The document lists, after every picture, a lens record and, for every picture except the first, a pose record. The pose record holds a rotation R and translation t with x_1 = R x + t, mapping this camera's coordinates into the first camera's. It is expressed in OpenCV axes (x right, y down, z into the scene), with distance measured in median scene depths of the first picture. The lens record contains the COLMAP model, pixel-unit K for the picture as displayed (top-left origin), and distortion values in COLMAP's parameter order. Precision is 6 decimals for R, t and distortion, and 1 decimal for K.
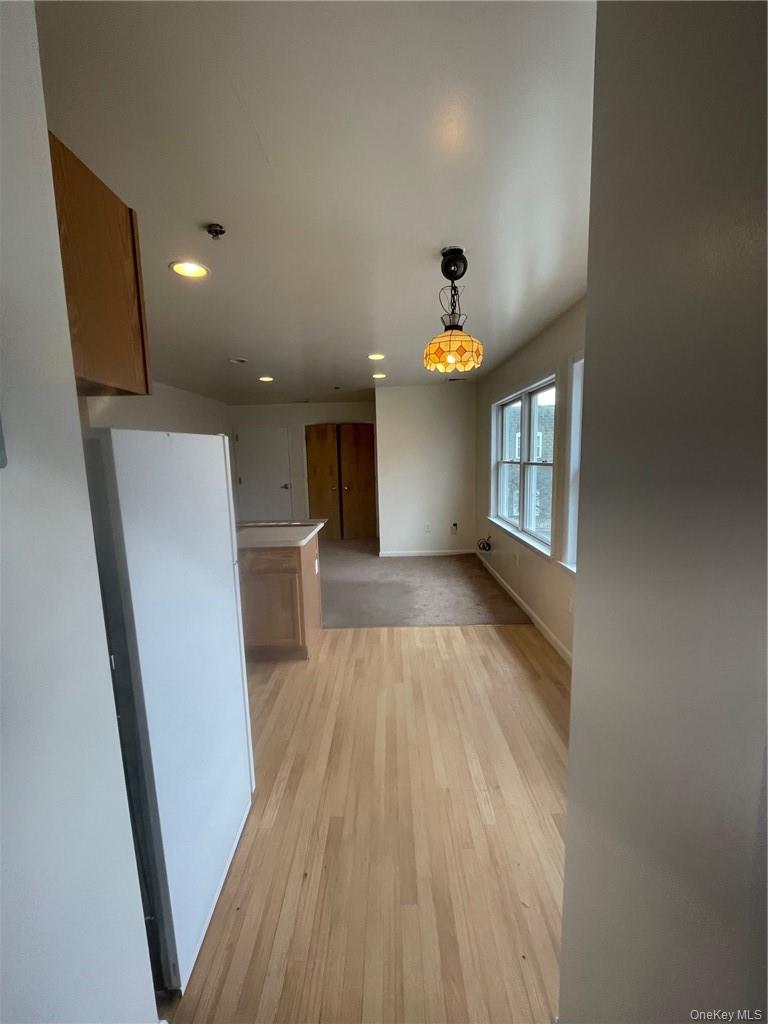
lens RADIAL K [[411.0, 0, 384.0], [0, 411.0, 512.0], [0, 0, 1]] dist [-0.000512, -0.000014]
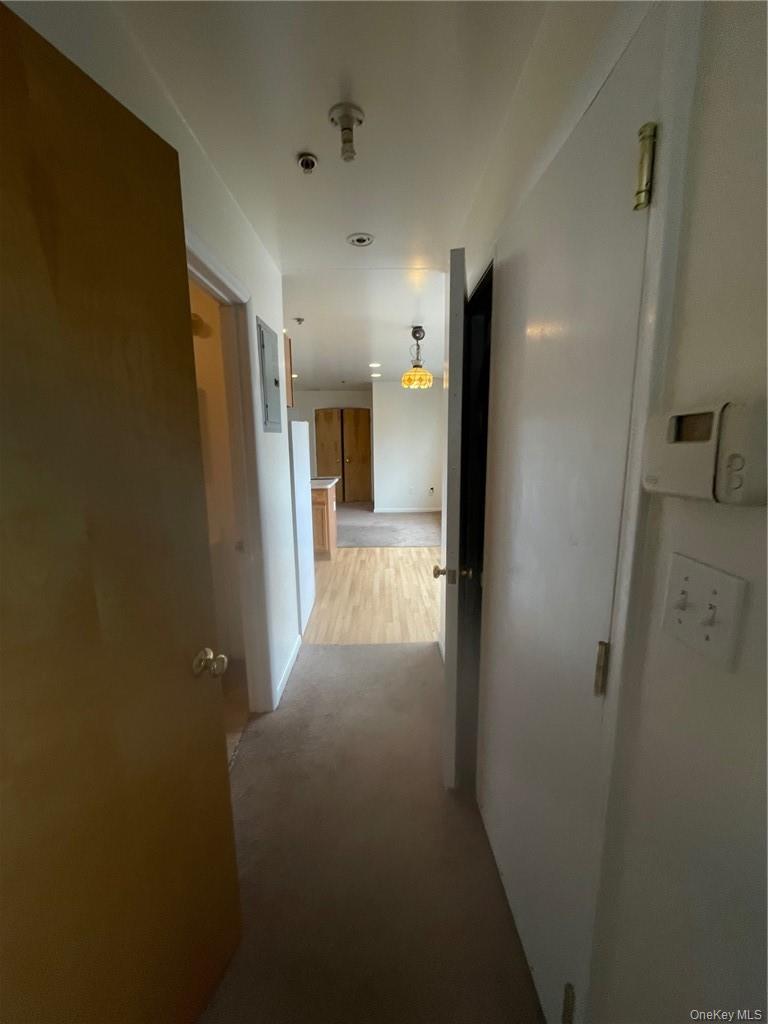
lens RADIAL K [[411.0, 0, 384.0], [0, 411.0, 512.0], [0, 0, 1]] dist [-0.000512, -0.000014]
pose [[0.999739, 0.011762, 0.019581, -0.009016], [-0.012656, 0.998852, 0.046203, 0.080841], [-0.019015, -0.046438, 0.998740, -0.532952]]
